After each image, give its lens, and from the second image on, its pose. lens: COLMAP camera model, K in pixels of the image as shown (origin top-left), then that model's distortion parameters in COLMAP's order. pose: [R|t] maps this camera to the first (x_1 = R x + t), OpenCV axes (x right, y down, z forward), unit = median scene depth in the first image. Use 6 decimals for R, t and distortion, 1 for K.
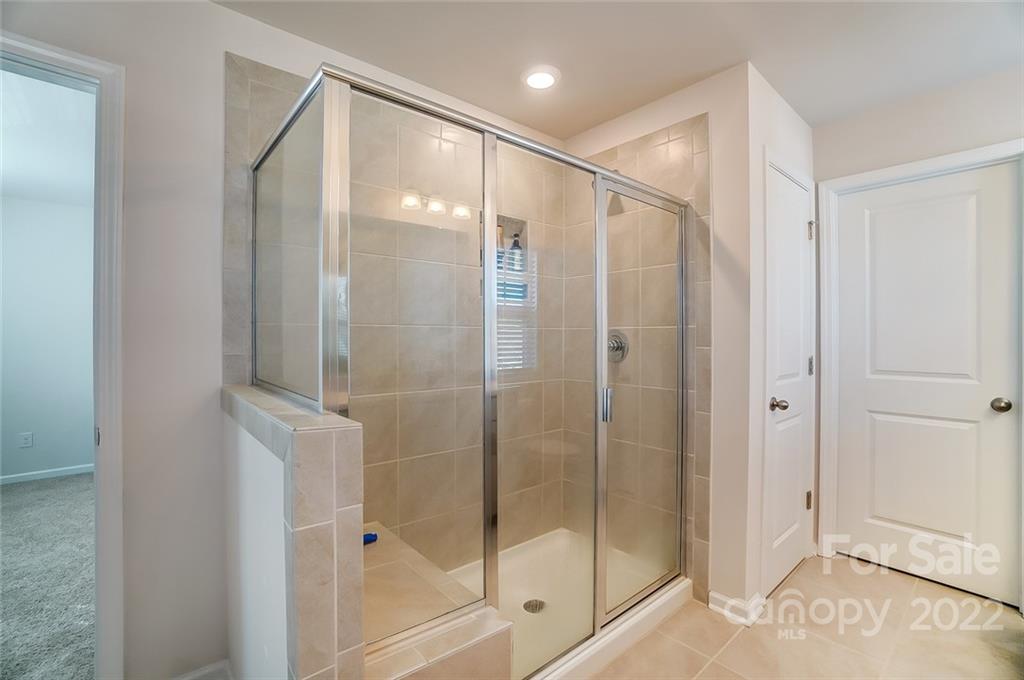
lens RADIAL K [[449.9, 0, 508.7], [0, 449.9, 337.8], [0, 0, 1]] dist [-0.068787, 0.022796]
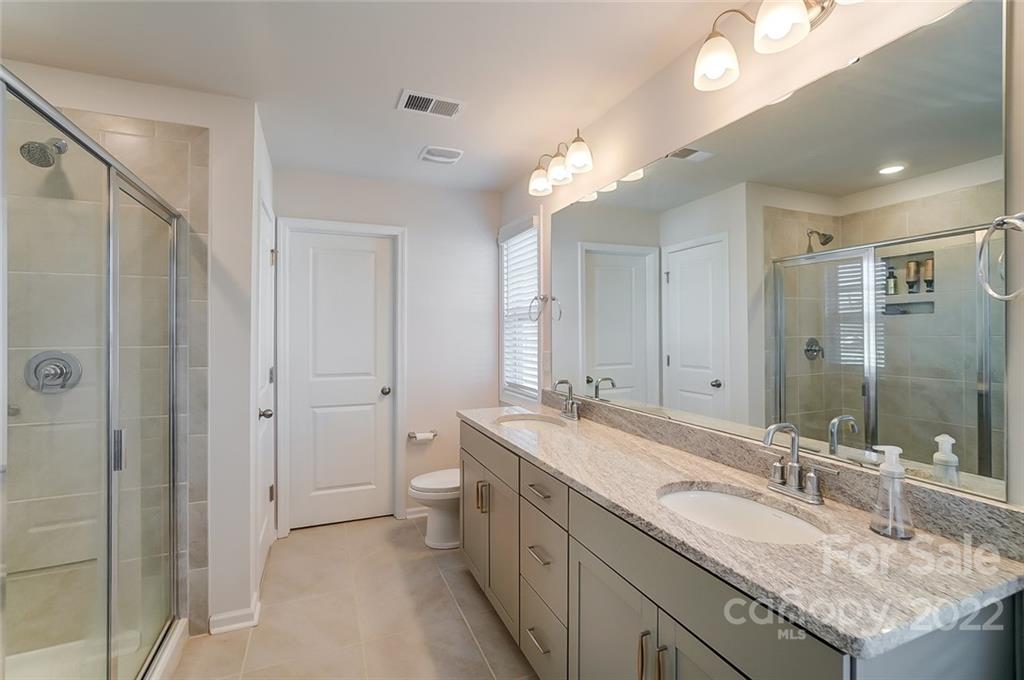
lens RADIAL K [[451.8, 0, 508.5], [0, 451.8, 332.7], [0, 0, 1]] dist [-0.022100, 0.000515]
pose [[0.311447, -0.000970, 0.950263, -0.268547], [0.006791, 0.999976, -0.001205, -0.048229], [-0.950239, 0.006829, 0.311446, 0.051213]]
